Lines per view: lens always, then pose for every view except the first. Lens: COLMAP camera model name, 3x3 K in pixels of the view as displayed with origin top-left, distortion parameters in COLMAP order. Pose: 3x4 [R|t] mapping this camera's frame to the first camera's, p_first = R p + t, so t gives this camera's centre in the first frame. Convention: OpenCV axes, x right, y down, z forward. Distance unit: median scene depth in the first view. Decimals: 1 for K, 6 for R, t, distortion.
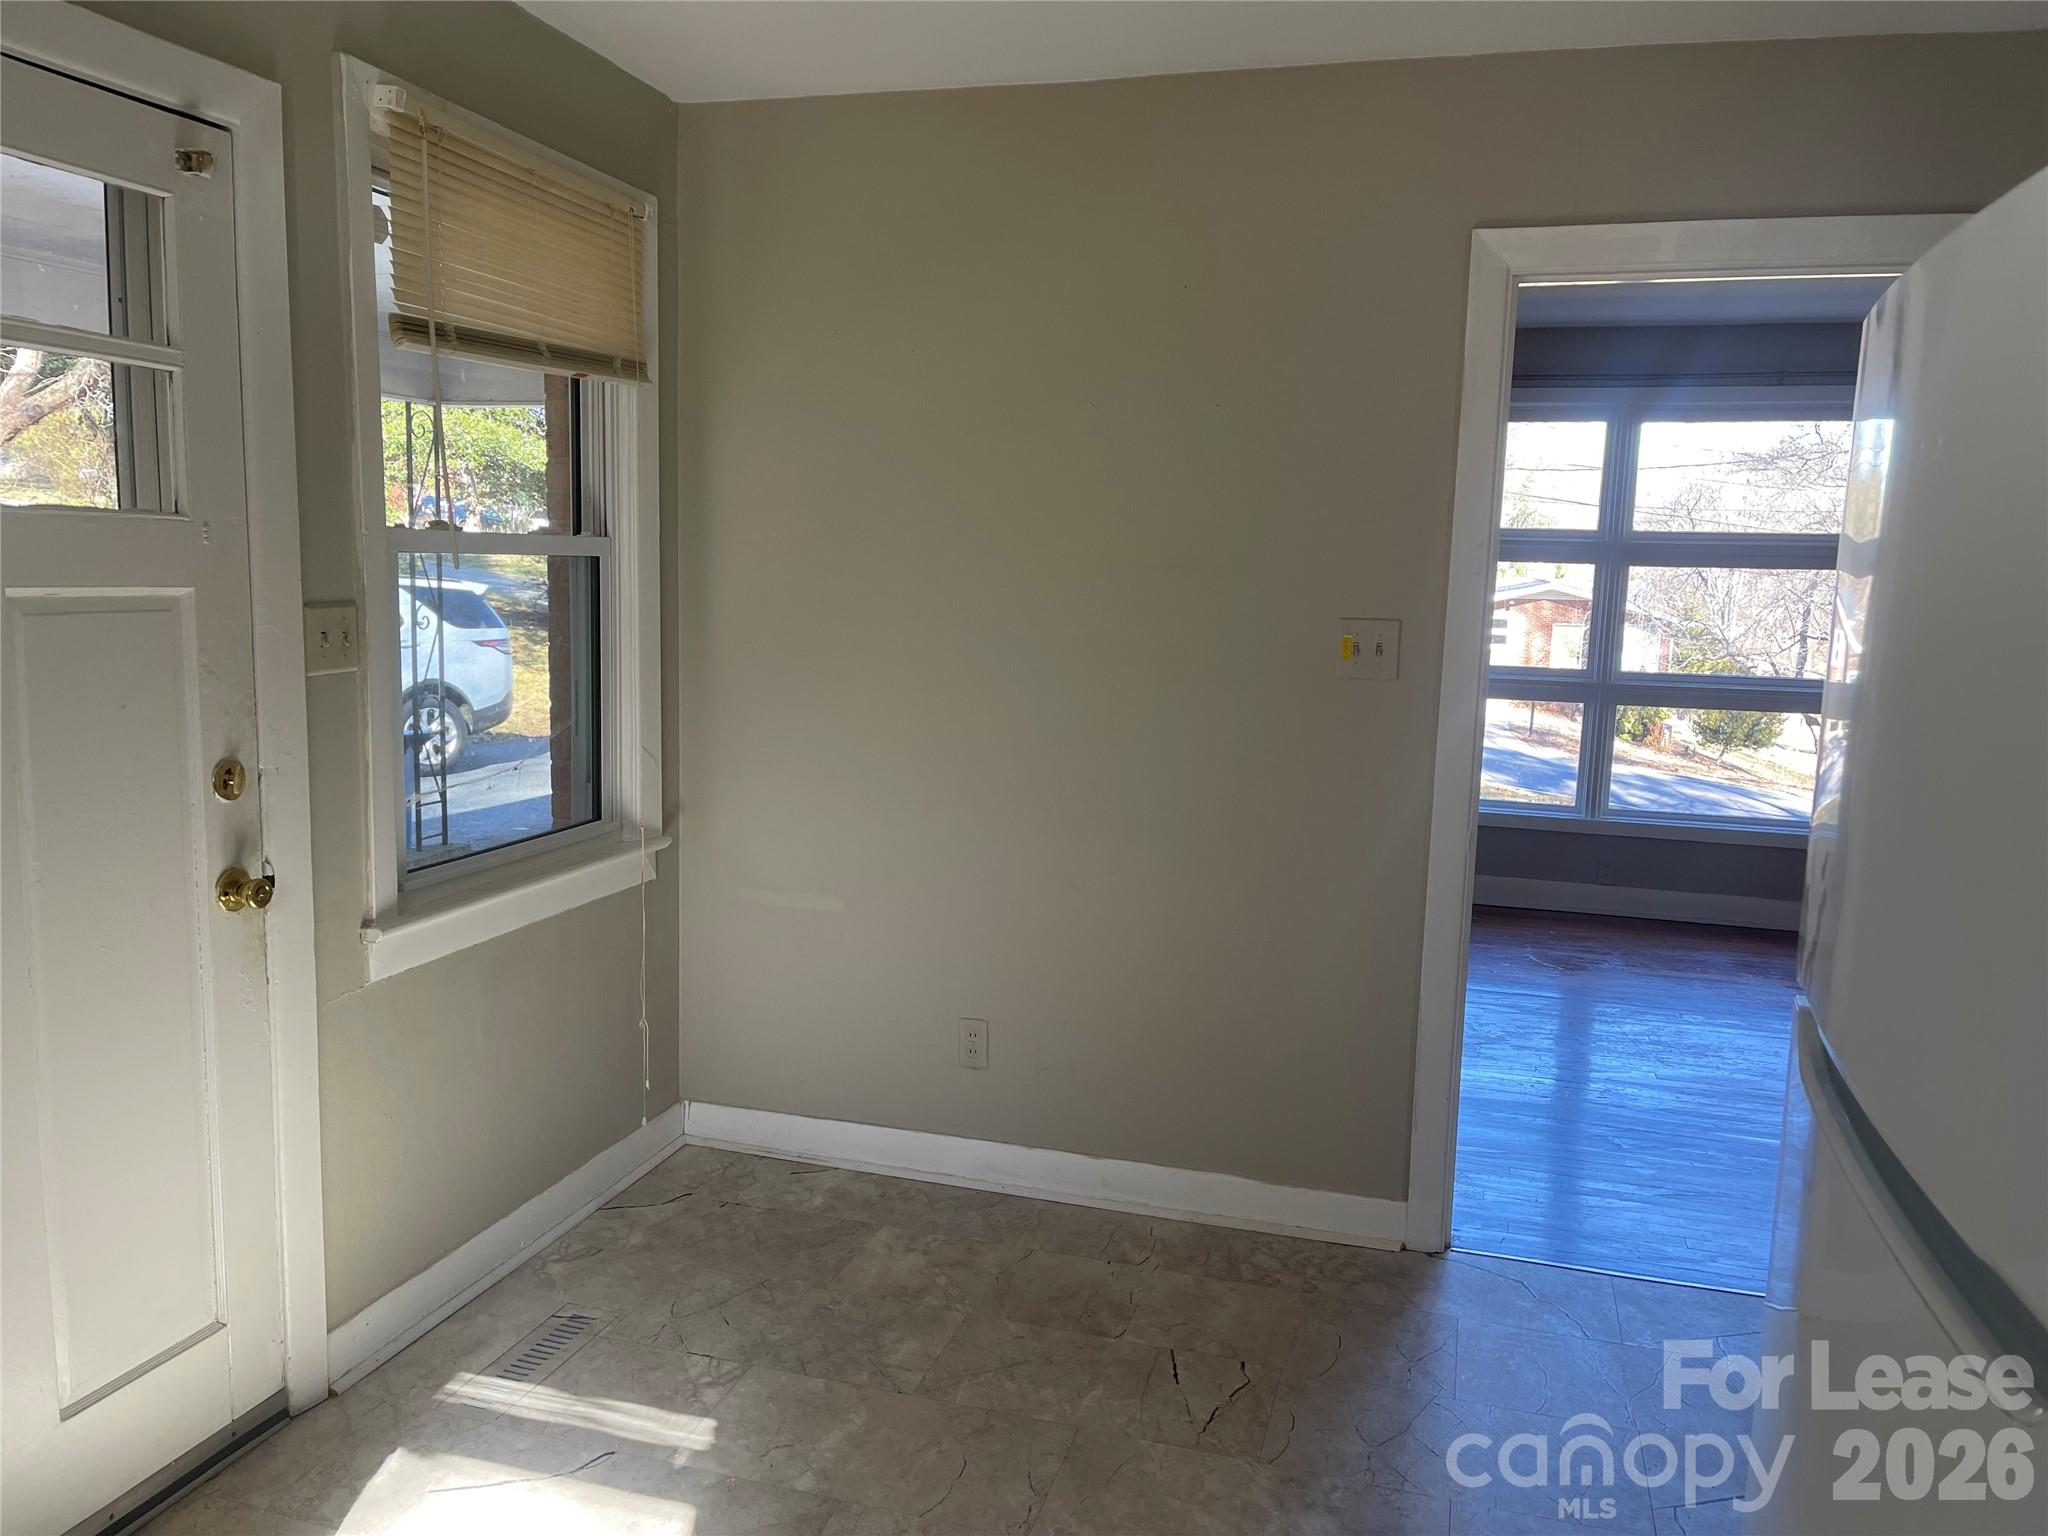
lens RADIAL K [[1600.8, 0, 1024.0], [0, 1600.8, 768.0], [0, 0, 1]] dist [0.059858, -0.102493]
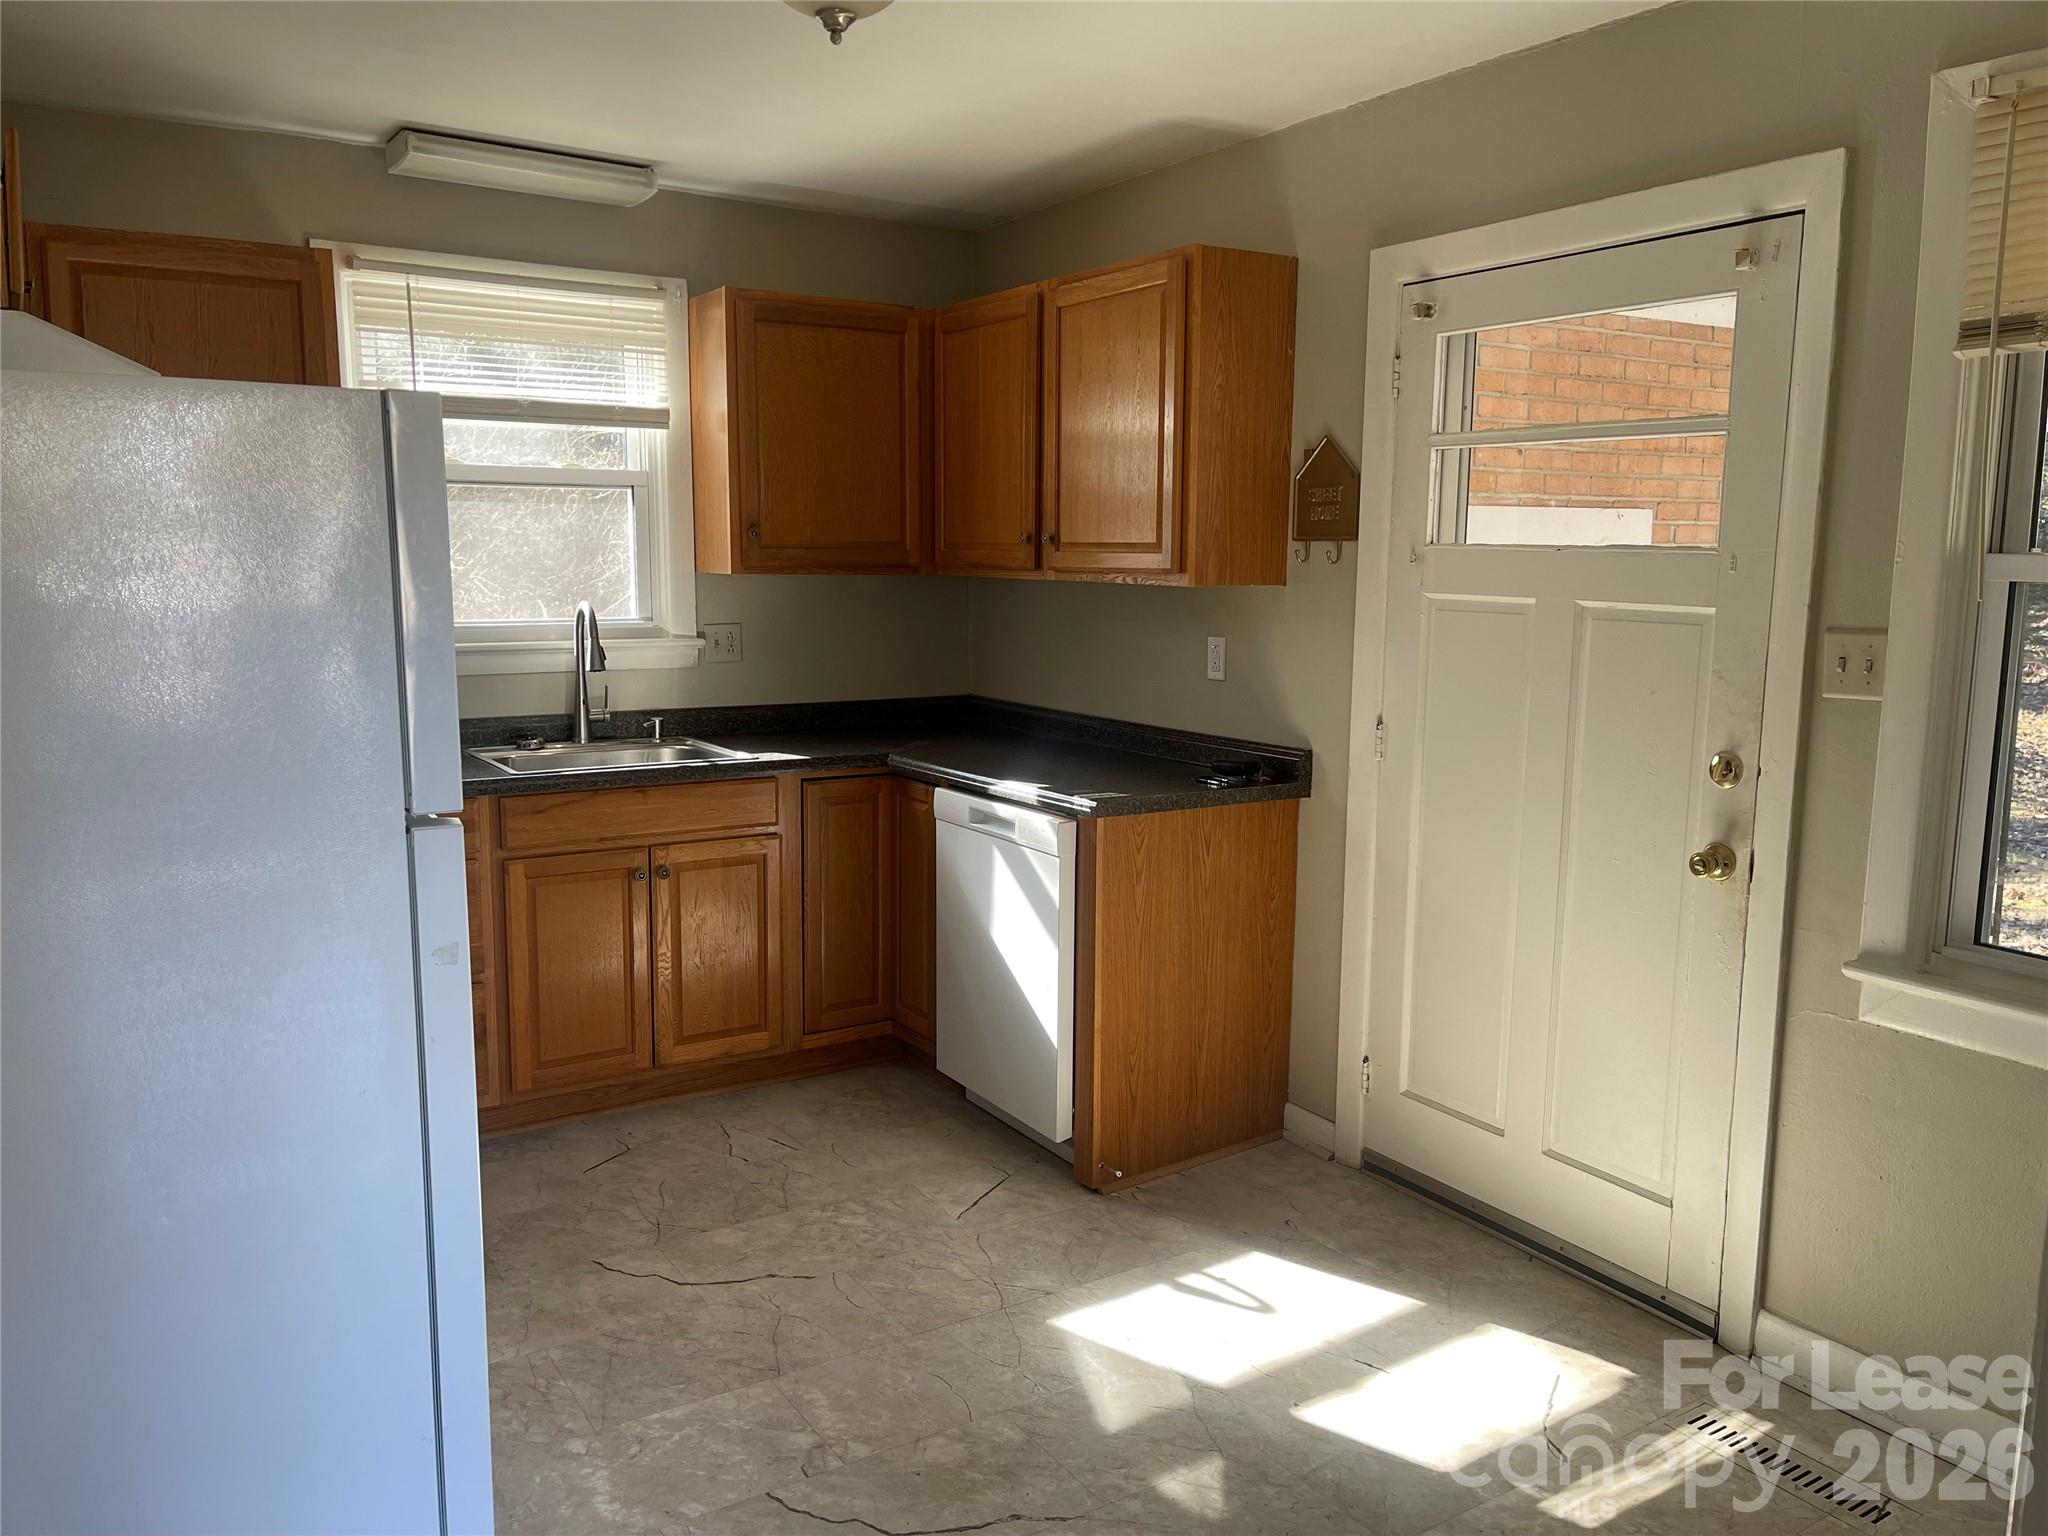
lens RADIAL K [[1520.9, 0, 1024.0], [0, 1520.9, 768.0], [0, 0, 1]] dist [0.029661, -0.002503]
pose [[-0.665158, 0.070119, -0.743403, 0.687083], [-0.130759, 0.969259, 0.208418, -0.159990], [0.735165, 0.235838, -0.635542, 1.323159]]
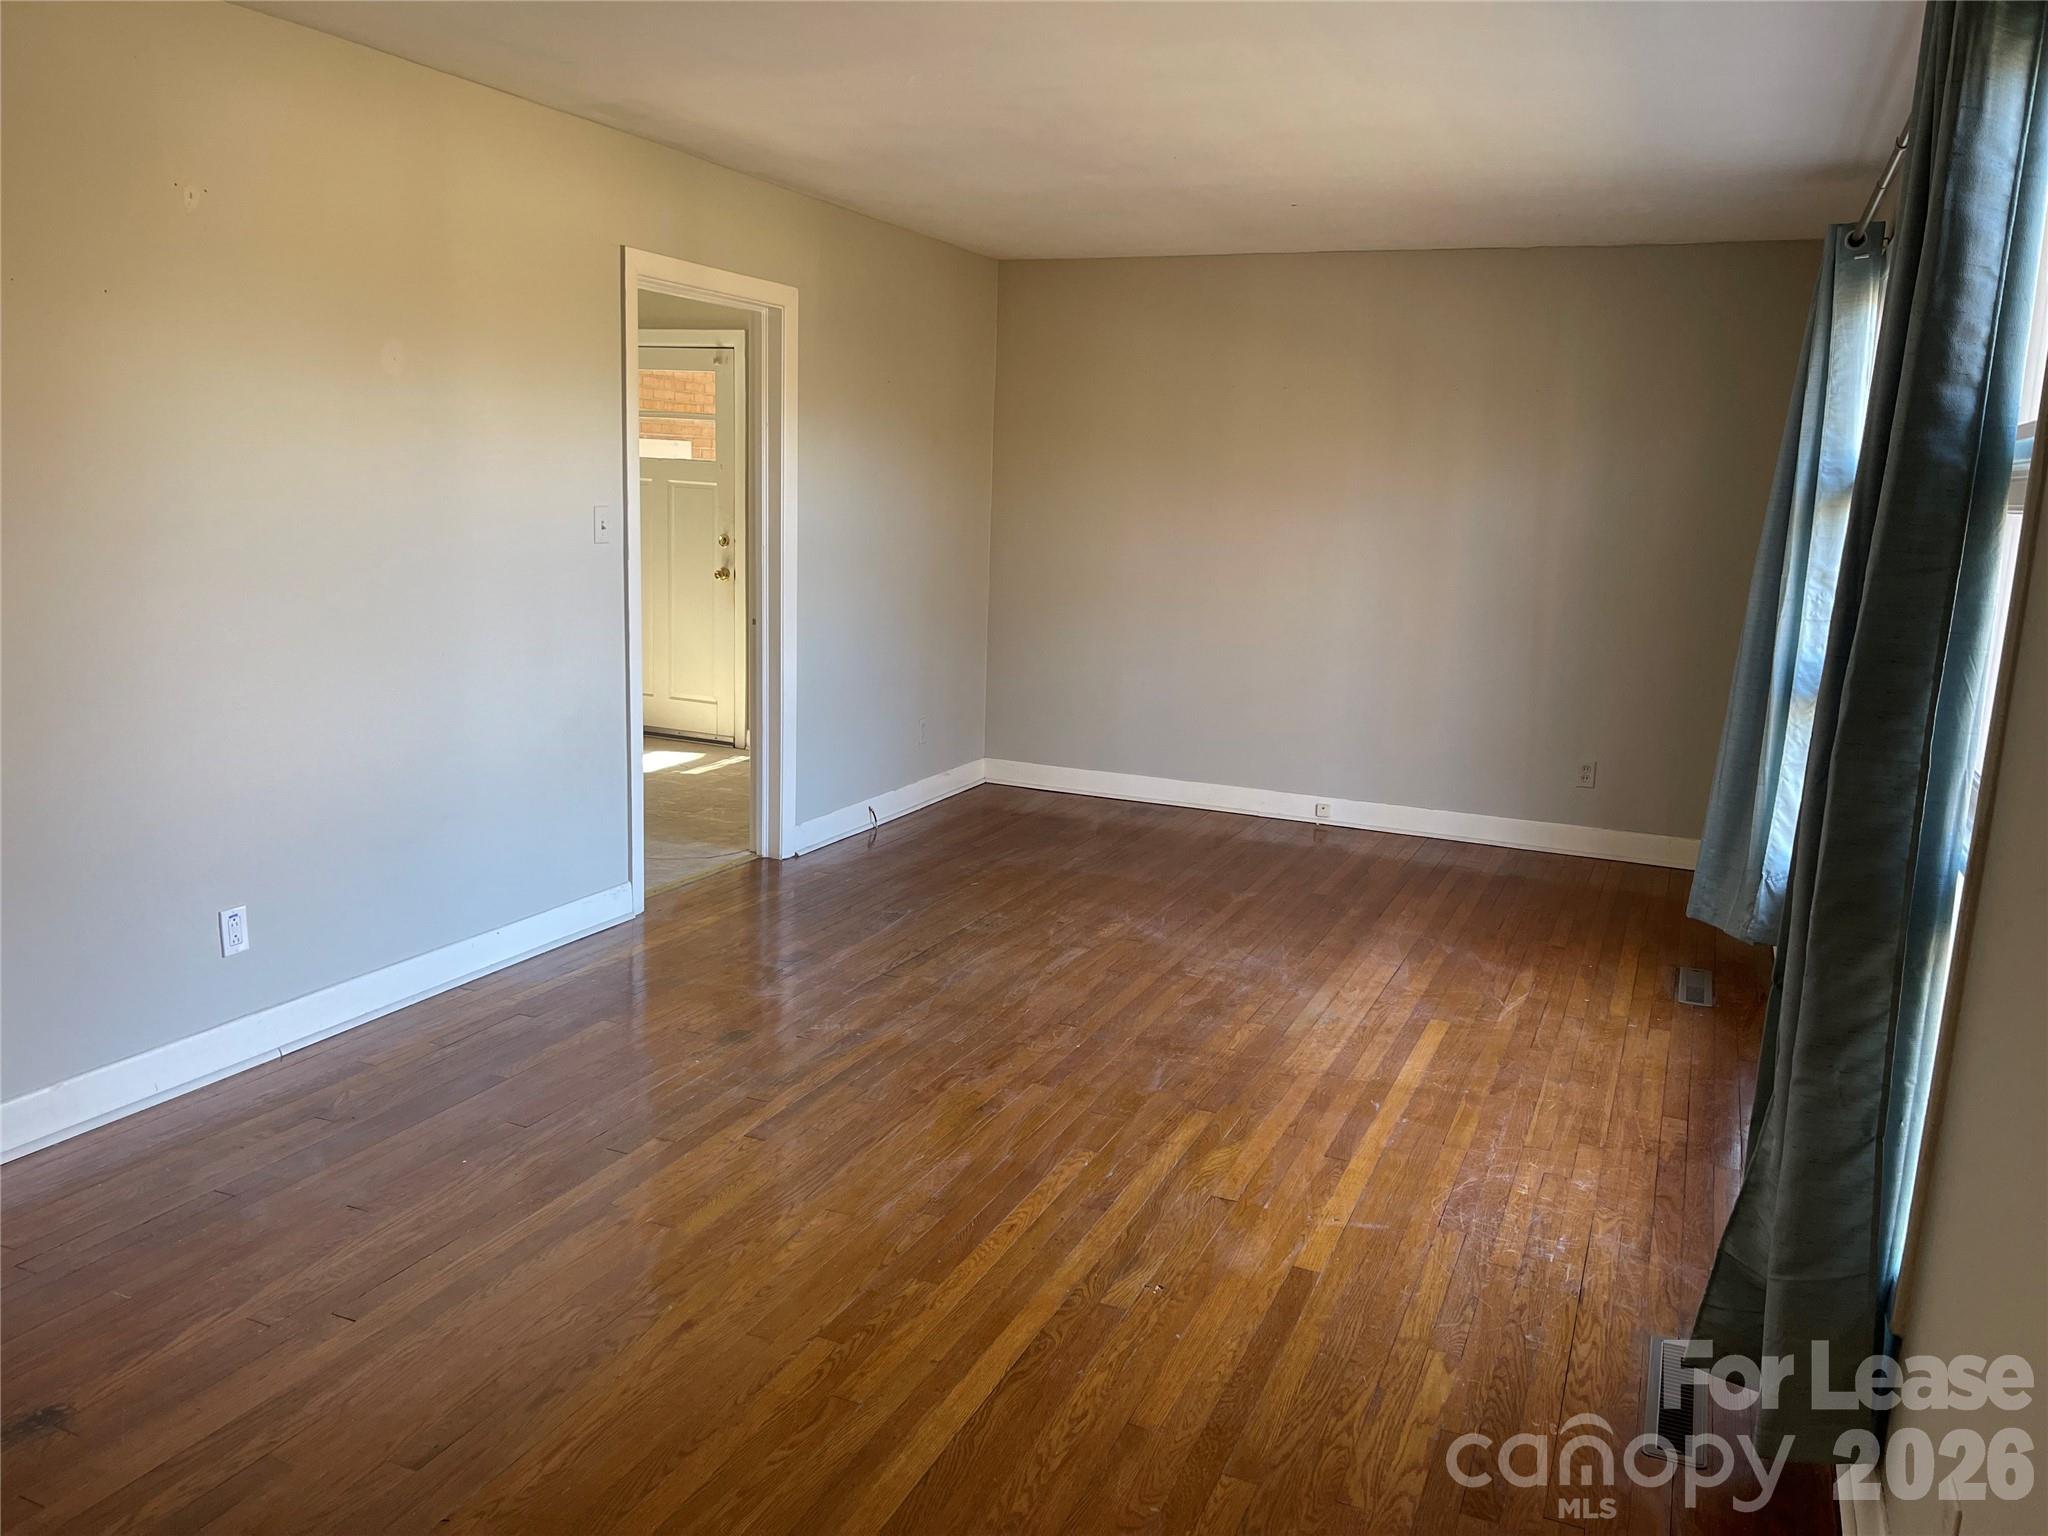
lens RADIAL K [[1600.8, 0, 1024.0], [0, 1600.8, 768.0], [0, 0, 1]] dist [0.059858, -0.102493]
pose [[-0.134878, 0.147885, -0.979764, 2.785795], [-0.171597, 0.970373, 0.170090, -0.211146], [0.975890, 0.191067, -0.105506, 2.045322]]
